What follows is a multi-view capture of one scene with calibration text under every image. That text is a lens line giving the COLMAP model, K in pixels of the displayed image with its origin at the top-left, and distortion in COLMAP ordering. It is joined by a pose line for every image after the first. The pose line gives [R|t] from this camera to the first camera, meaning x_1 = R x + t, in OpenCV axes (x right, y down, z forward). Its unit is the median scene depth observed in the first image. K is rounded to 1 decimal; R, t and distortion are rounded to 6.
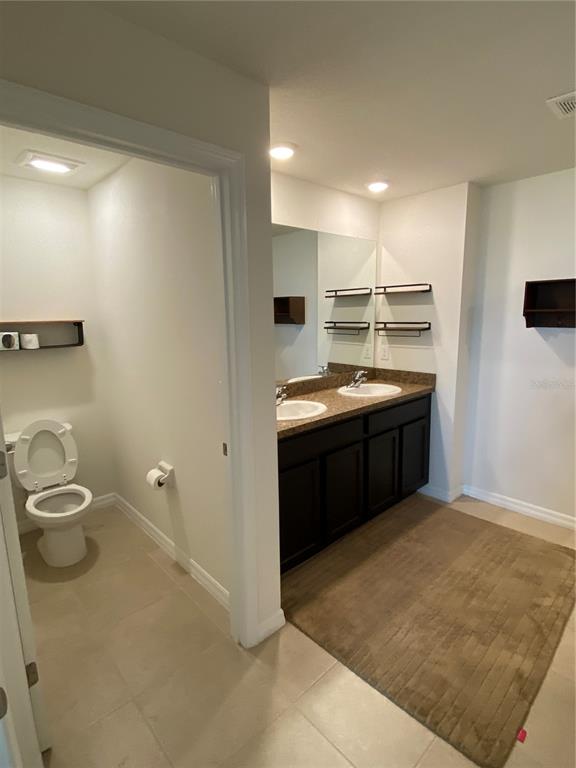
lens RADIAL K [[389.0, 0, 288.0], [0, 389.0, 384.0], [0, 0, 1]] dist [0.001237, -0.000072]
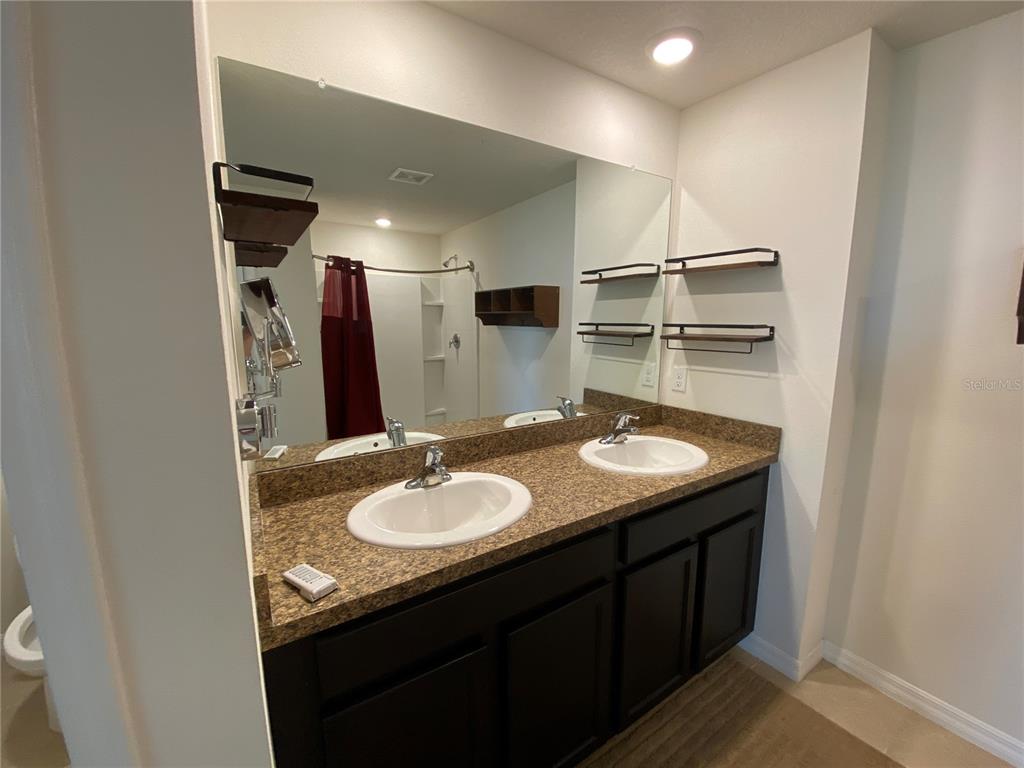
lens RADIAL K [[412.5, 0, 512.0], [0, 412.5, 384.0], [0, 0, 1]] dist [-0.010271, -0.000077]
pose [[0.985722, 0.049696, -0.160880, 0.110876], [-0.054067, 0.998275, -0.022905, -0.048664], [0.159464, 0.031276, 0.986708, 0.389938]]
